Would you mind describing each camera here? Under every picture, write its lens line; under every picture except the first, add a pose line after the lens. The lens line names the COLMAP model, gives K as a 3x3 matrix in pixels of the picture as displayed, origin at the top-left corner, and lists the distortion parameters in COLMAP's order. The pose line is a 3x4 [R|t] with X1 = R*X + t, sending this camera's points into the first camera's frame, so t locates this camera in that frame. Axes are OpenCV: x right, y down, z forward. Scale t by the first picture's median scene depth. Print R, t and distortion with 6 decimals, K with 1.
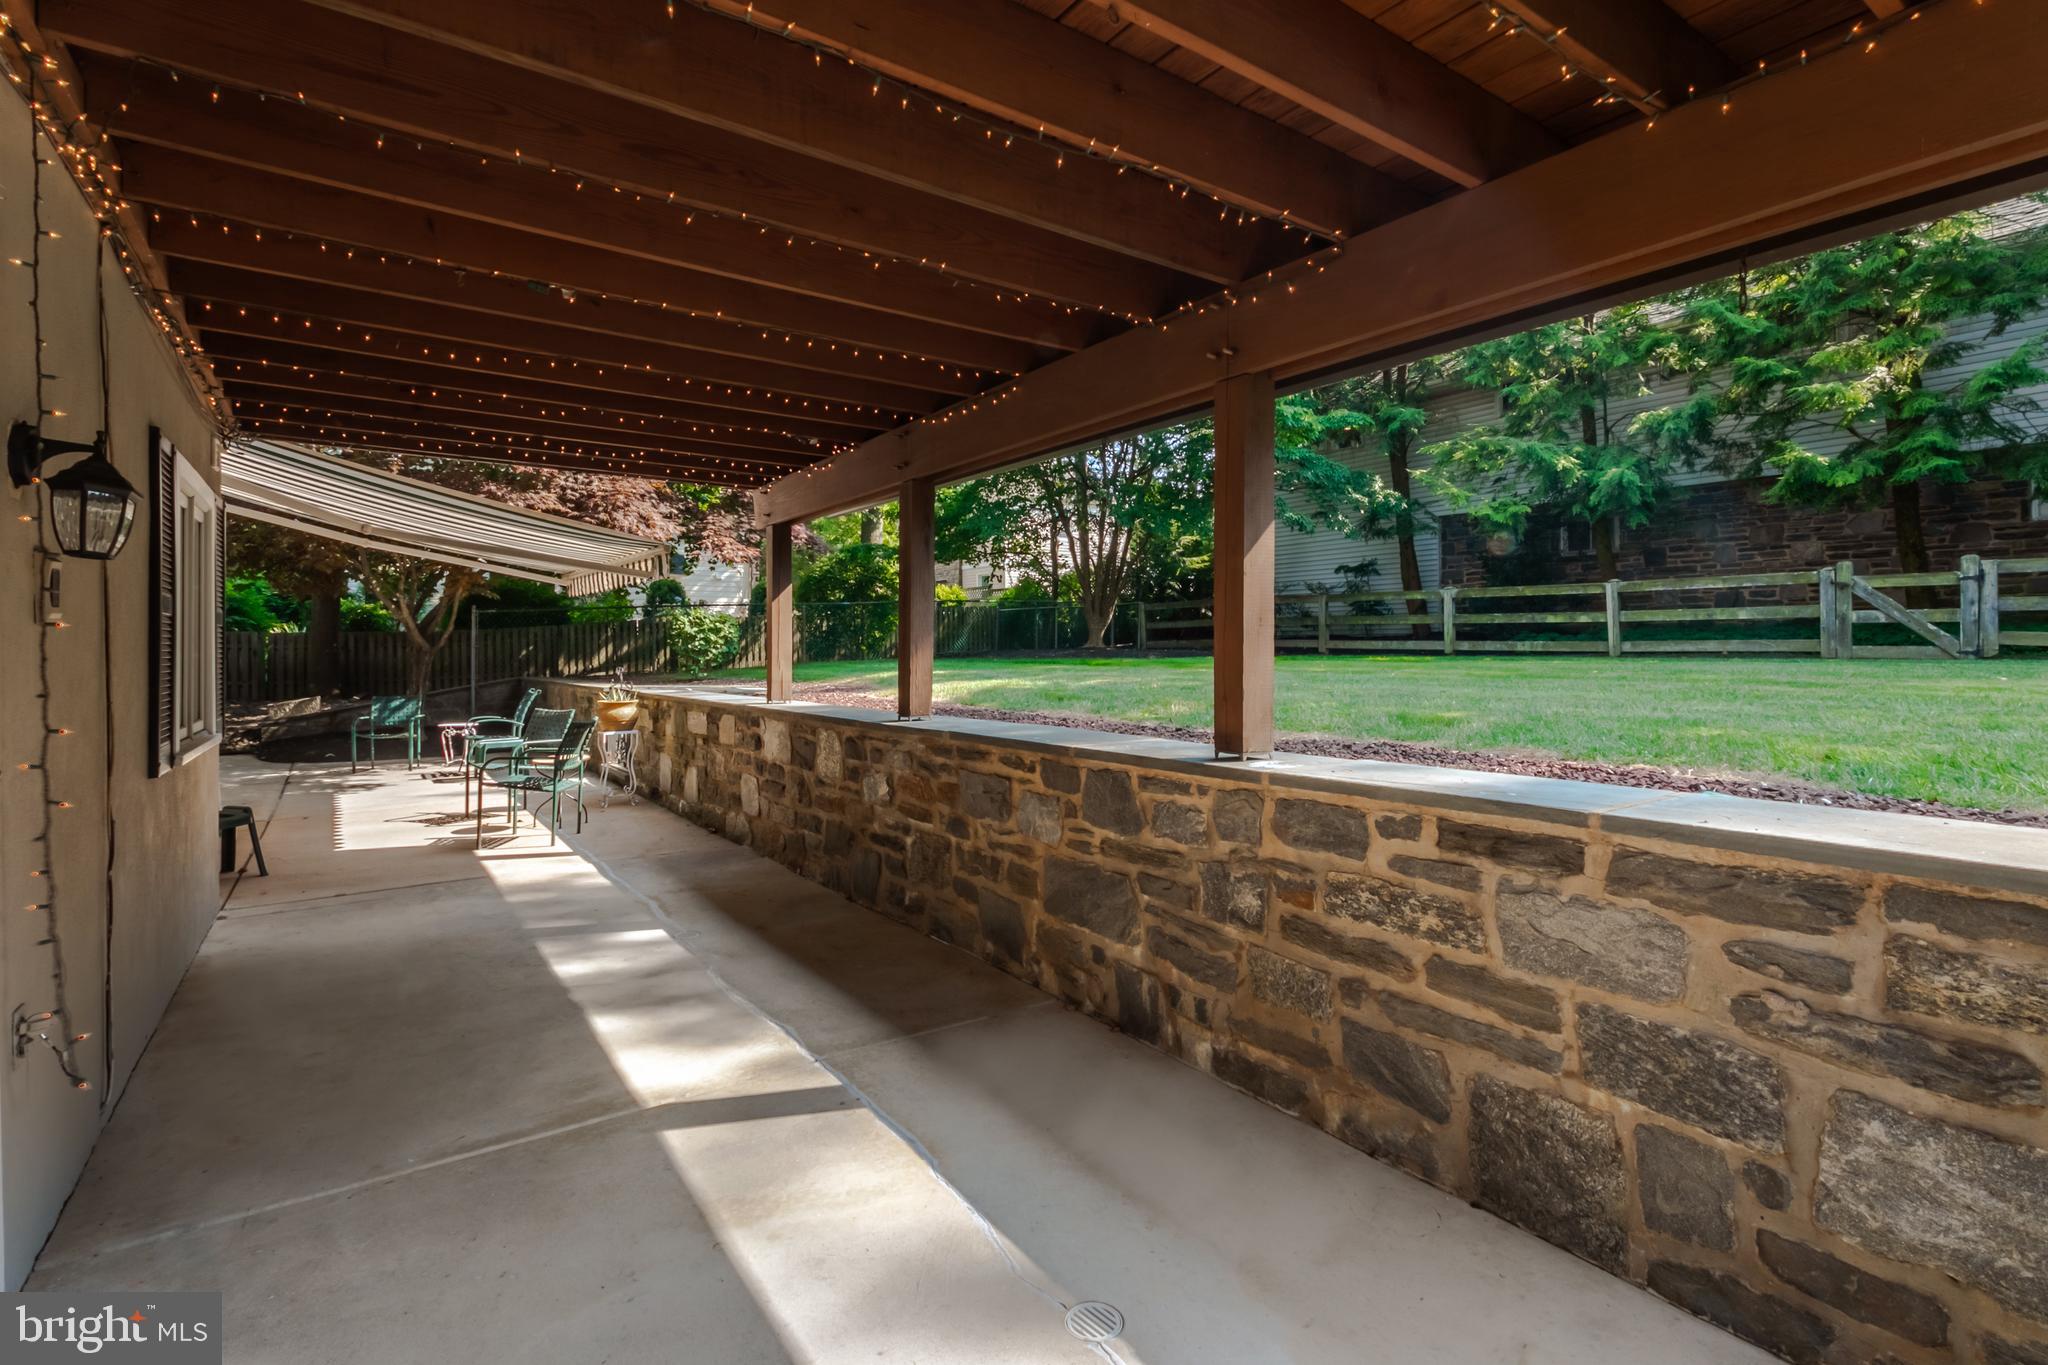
lens RADIAL K [[966.9, 0, 1032.3], [0, 966.9, 652.5], [0, 0, 1]] dist [0.012052, -0.000131]
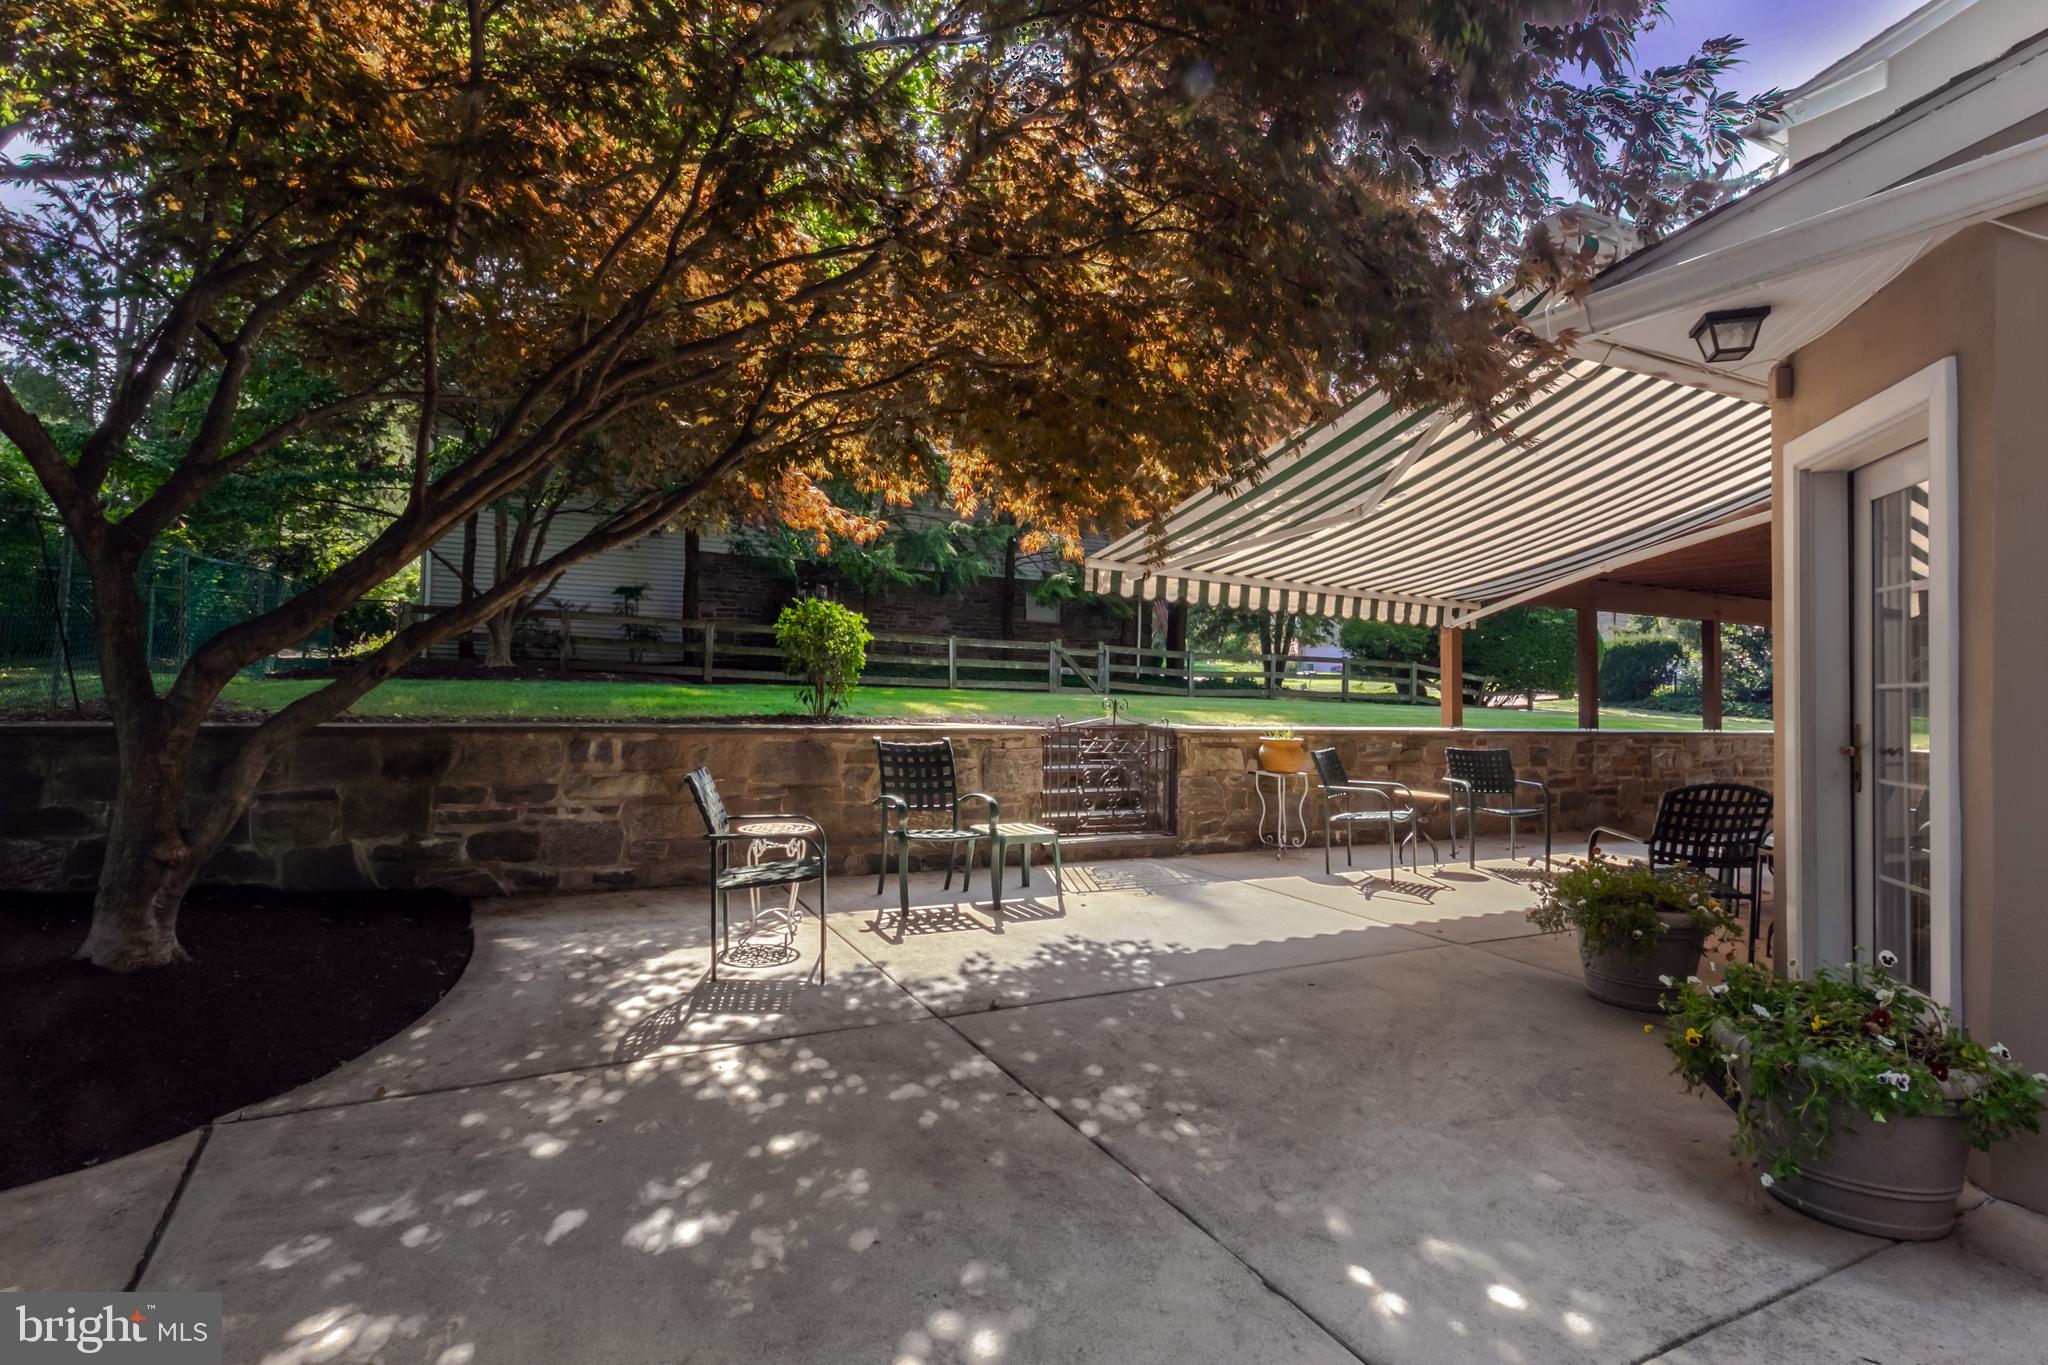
lens RADIAL K [[1042.1, 0, 1028.2], [0, 1042.1, 651.5], [0, 0, 1]] dist [0.013682, 0.000042]
pose [[0.104060, 0.045285, 0.993539, -1.058301], [-0.024037, 0.998786, -0.043007, 0.012475], [-0.994280, -0.019406, 0.105023, 0.837935]]
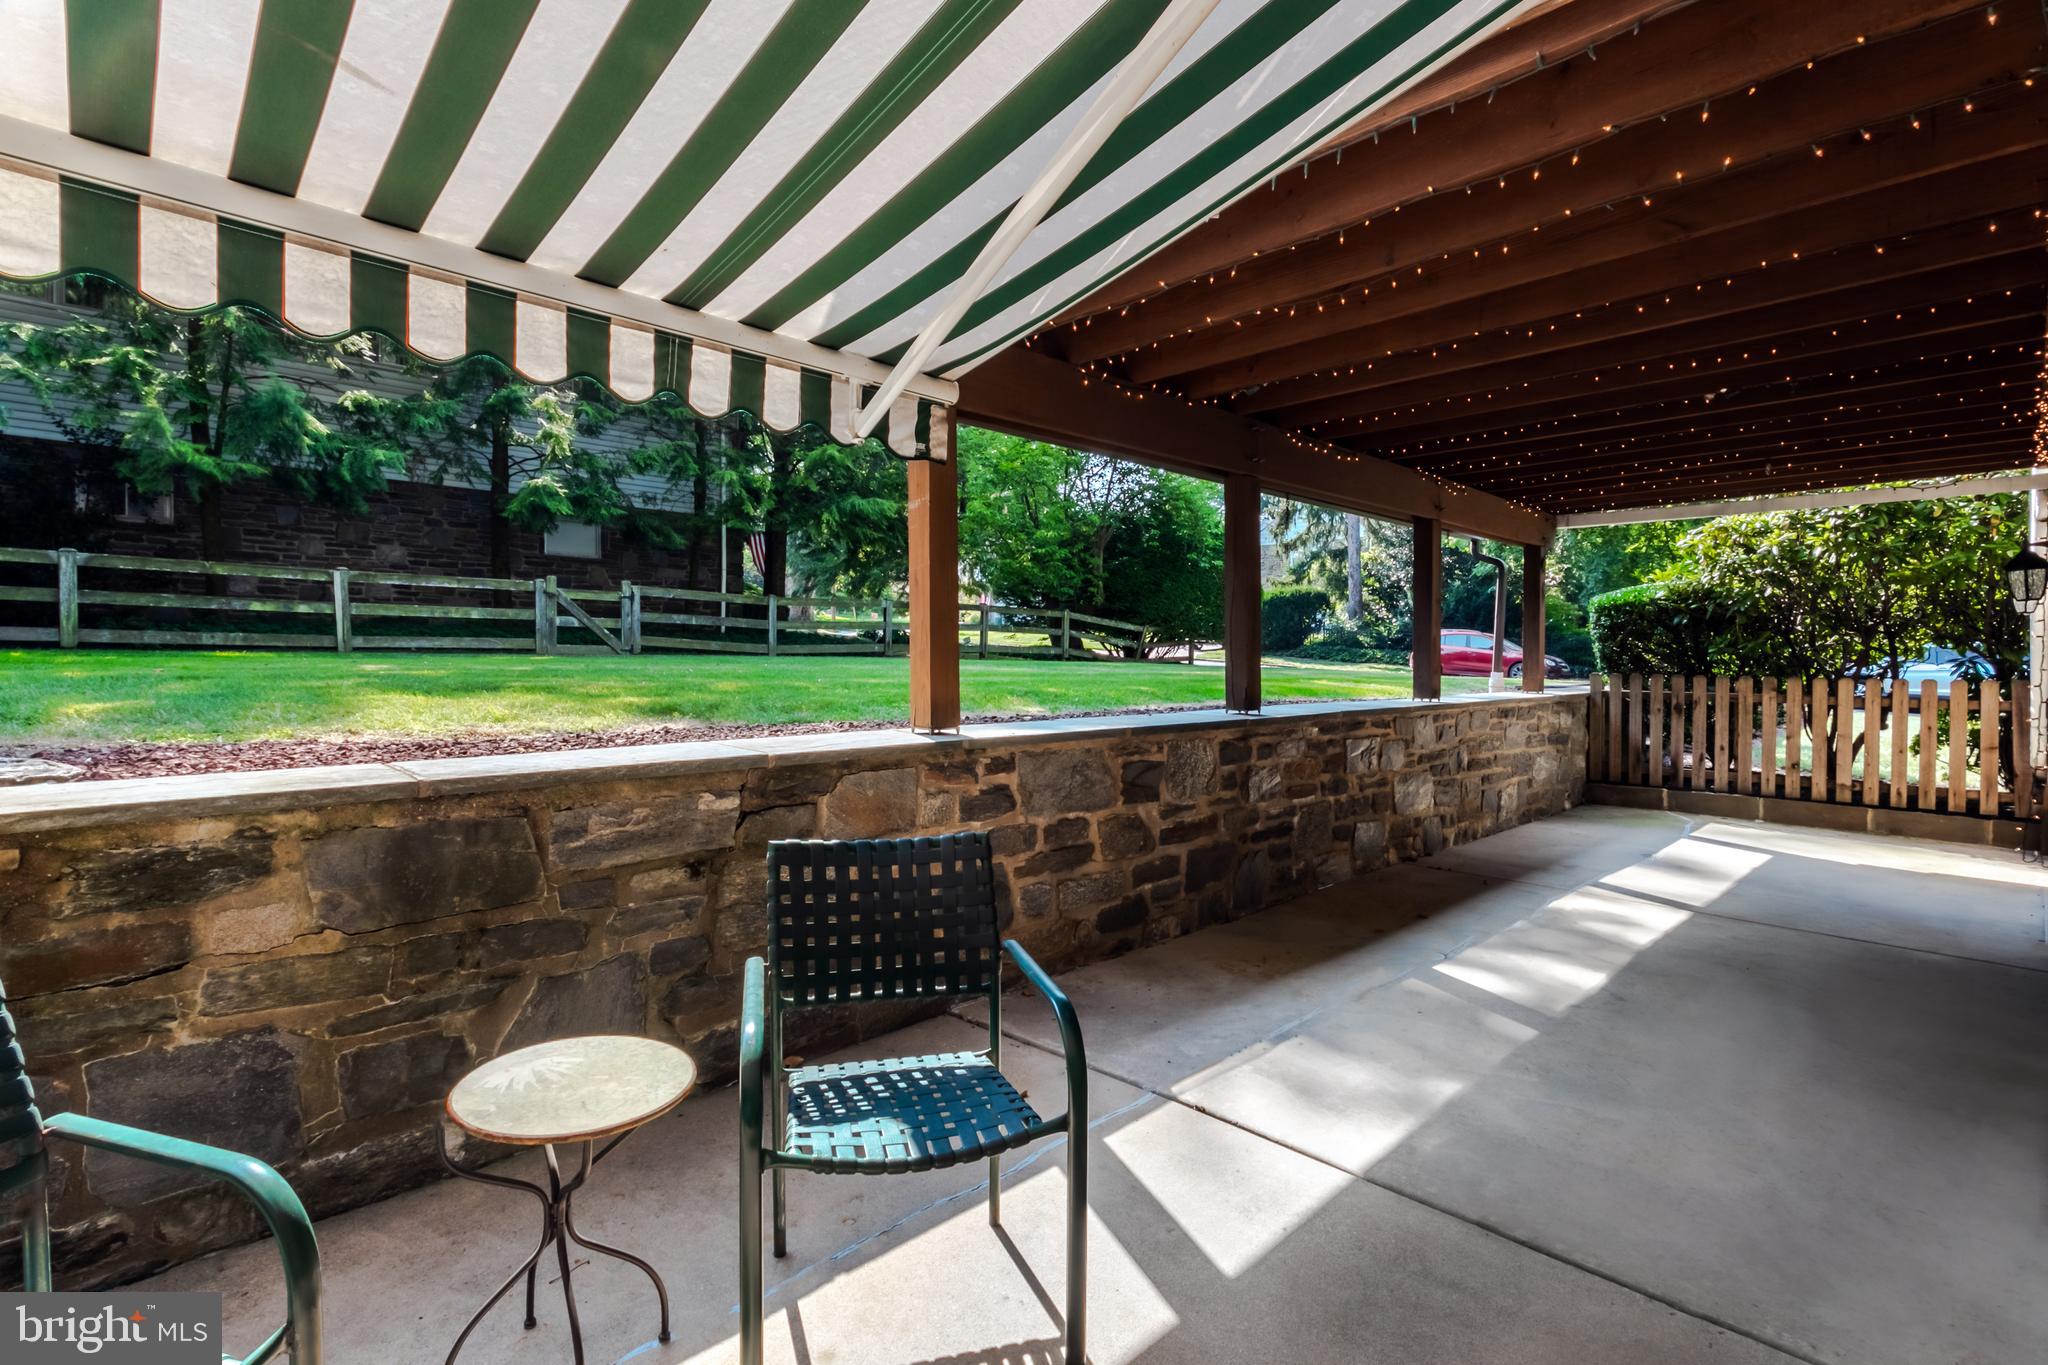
lens RADIAL K [[966.9, 0, 1032.3], [0, 966.9, 652.5], [0, 0, 1]] dist [0.012052, -0.000131]
pose [[-0.165134, 0.003012, 0.986267, -0.463689], [-0.005895, 0.999974, -0.004040, 0.004858], [-0.986254, -0.006481, -0.165112, 0.592160]]
